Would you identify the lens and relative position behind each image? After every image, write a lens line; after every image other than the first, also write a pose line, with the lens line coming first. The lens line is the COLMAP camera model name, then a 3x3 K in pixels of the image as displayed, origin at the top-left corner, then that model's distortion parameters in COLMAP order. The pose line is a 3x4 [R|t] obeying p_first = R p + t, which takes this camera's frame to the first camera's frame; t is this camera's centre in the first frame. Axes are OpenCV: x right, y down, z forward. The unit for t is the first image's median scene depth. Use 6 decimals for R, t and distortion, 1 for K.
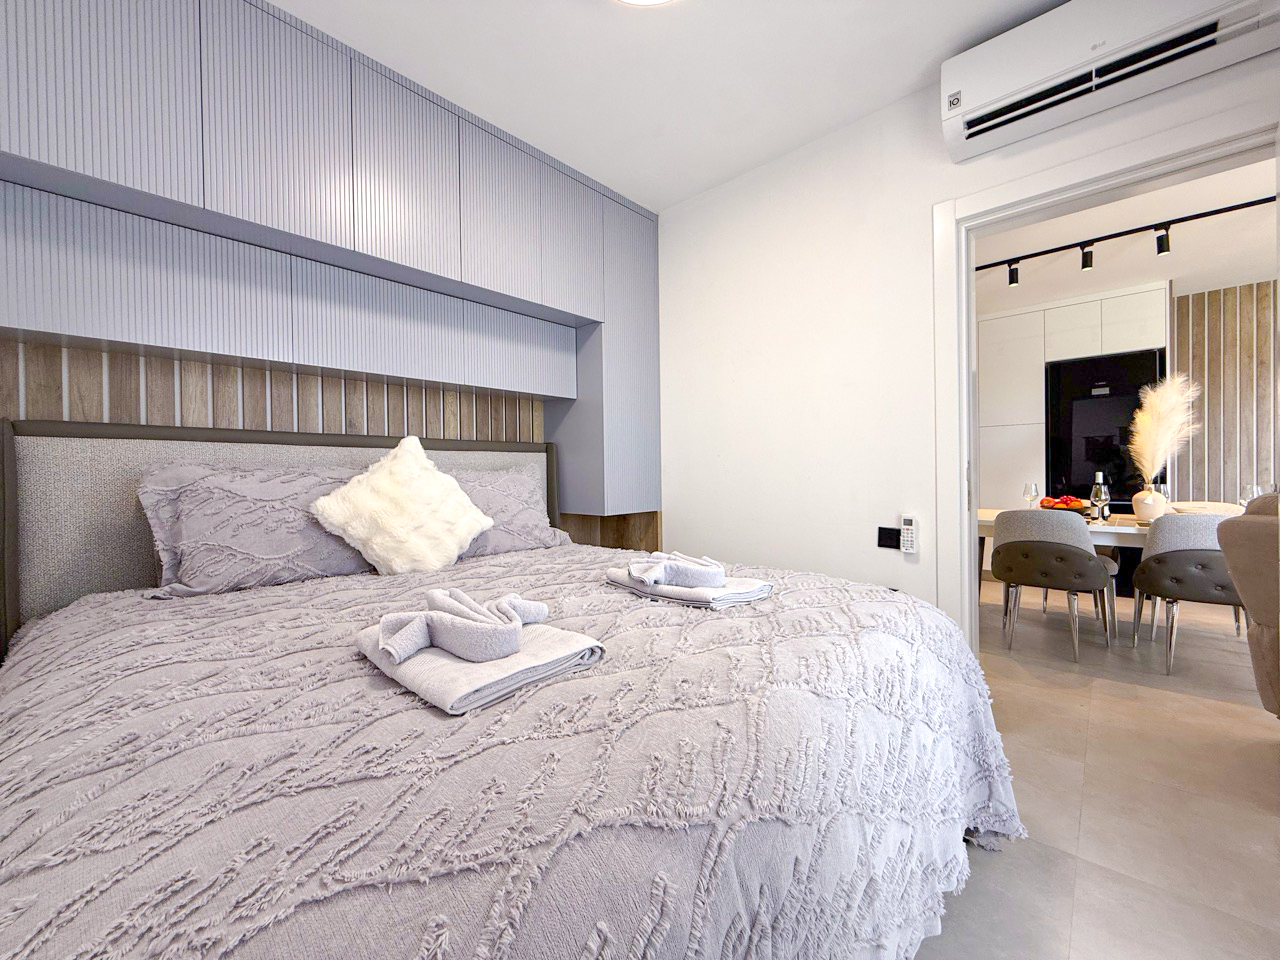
lens RADIAL K [[513.6, 0, 636.1], [0, 513.6, 479.2], [0, 0, 1]] dist [-0.000433, 0.000259]
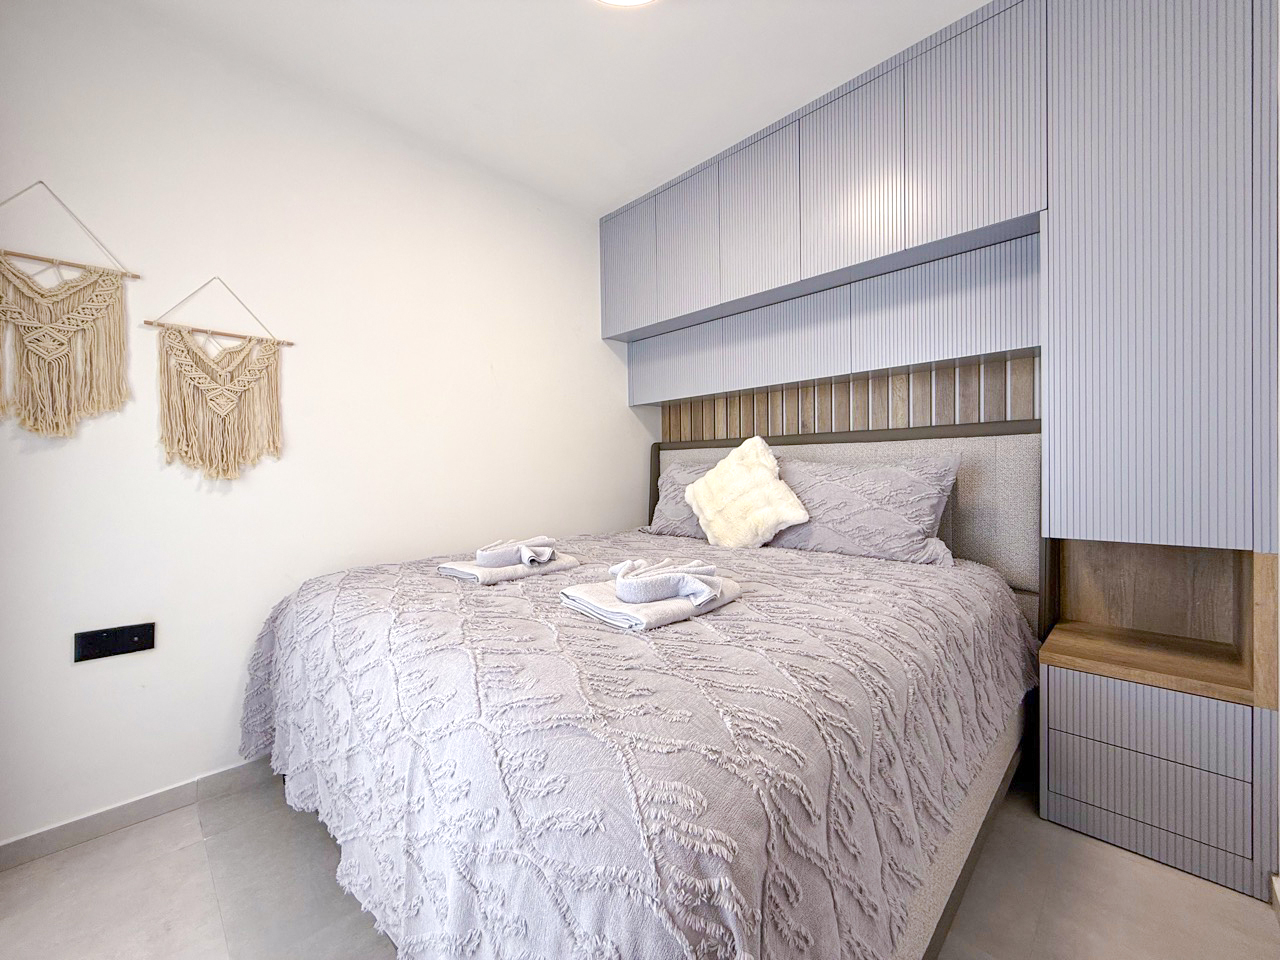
lens RADIAL K [[513.6, 0, 636.1], [0, 513.6, 479.2], [0, 0, 1]] dist [-0.000433, 0.000259]
pose [[-0.039714, 0.025661, -0.998882, 0.712166], [-0.002865, 0.999663, 0.025795, -0.012696], [0.999207, 0.003886, -0.039627, 0.717615]]
